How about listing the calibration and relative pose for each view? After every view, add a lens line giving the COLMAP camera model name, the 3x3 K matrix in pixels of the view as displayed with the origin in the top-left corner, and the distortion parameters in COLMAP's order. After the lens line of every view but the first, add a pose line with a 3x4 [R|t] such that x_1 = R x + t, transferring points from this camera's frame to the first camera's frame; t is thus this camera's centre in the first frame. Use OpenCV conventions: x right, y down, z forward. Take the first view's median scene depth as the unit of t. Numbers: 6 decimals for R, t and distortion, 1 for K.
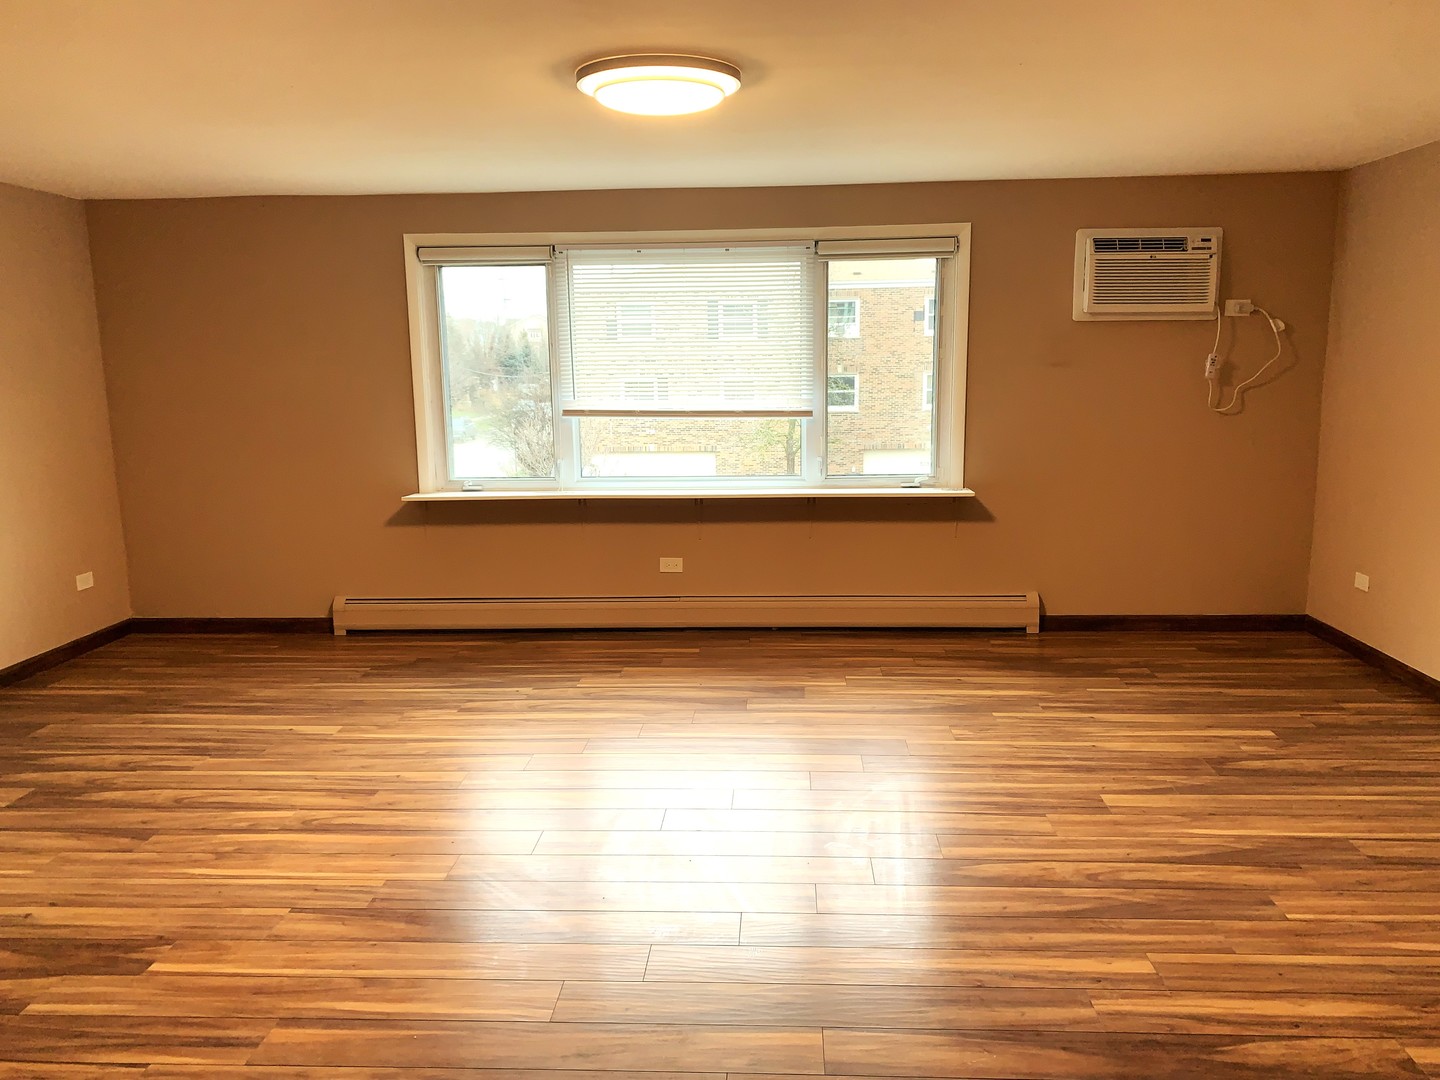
lens RADIAL K [[1106.0, 0, 725.0], [0, 1106.0, 537.8], [0, 0, 1]] dist [0.041203, -0.048318]
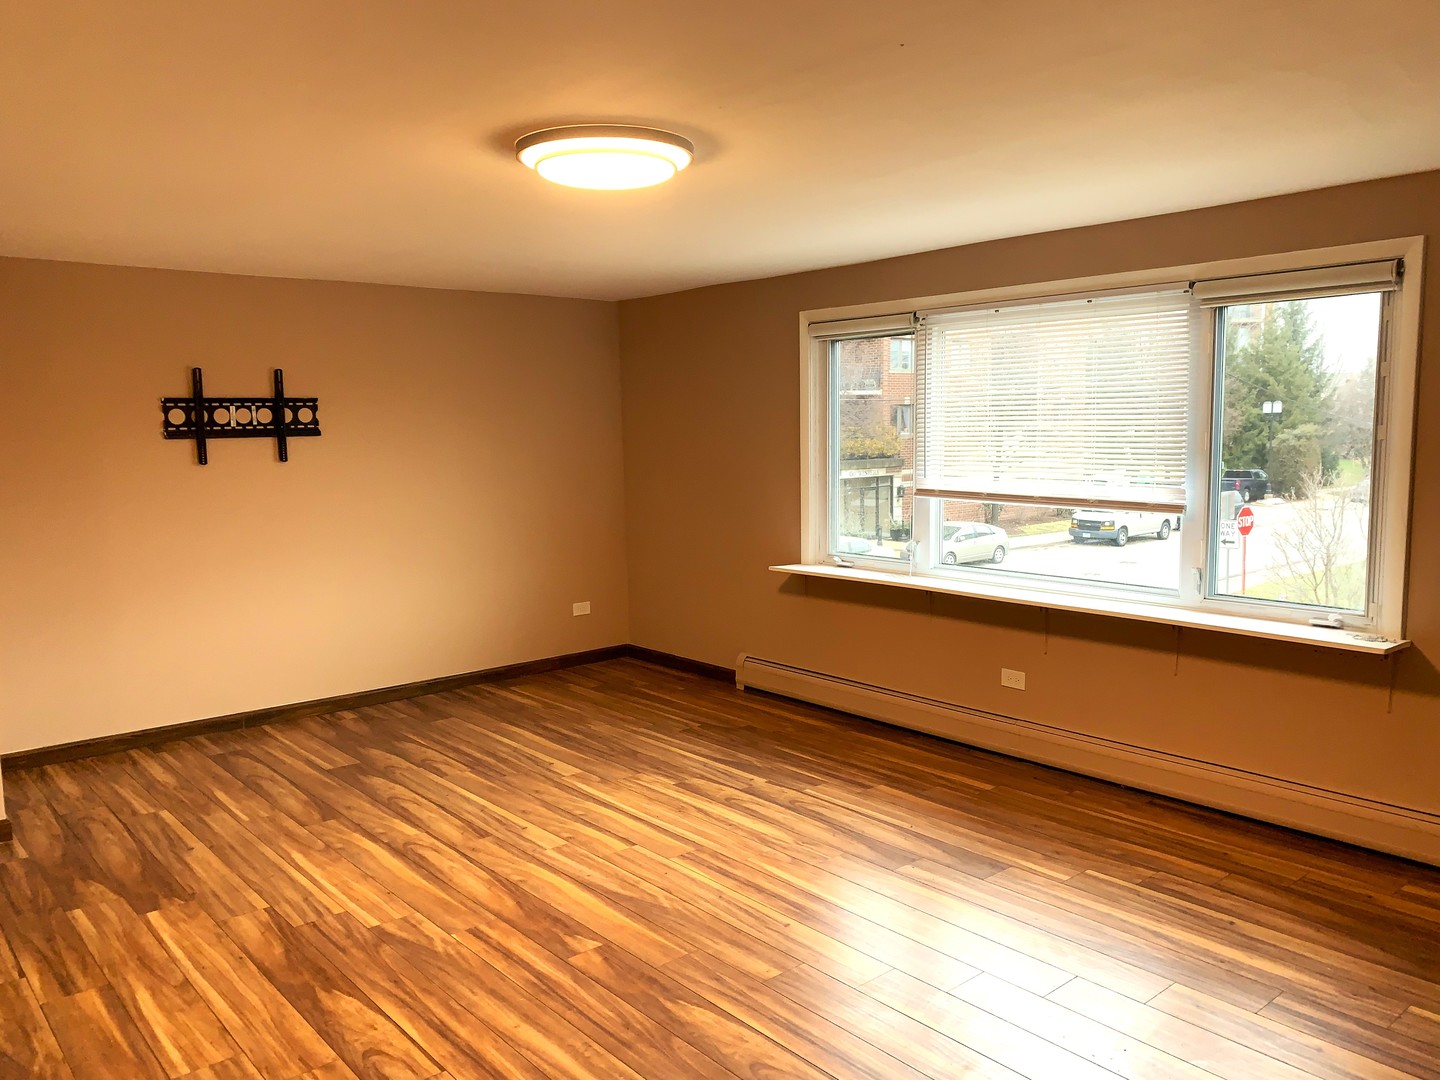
lens RADIAL K [[1106.0, 0, 736.2], [0, 1106.0, 527.6], [0, 0, 1]] dist [0.041203, -0.048318]
pose [[0.695491, 0.075942, -0.714511, 0.451926], [-0.115301, 0.993308, -0.006658, -0.067338], [0.709224, 0.087015, 0.699593, 0.291948]]
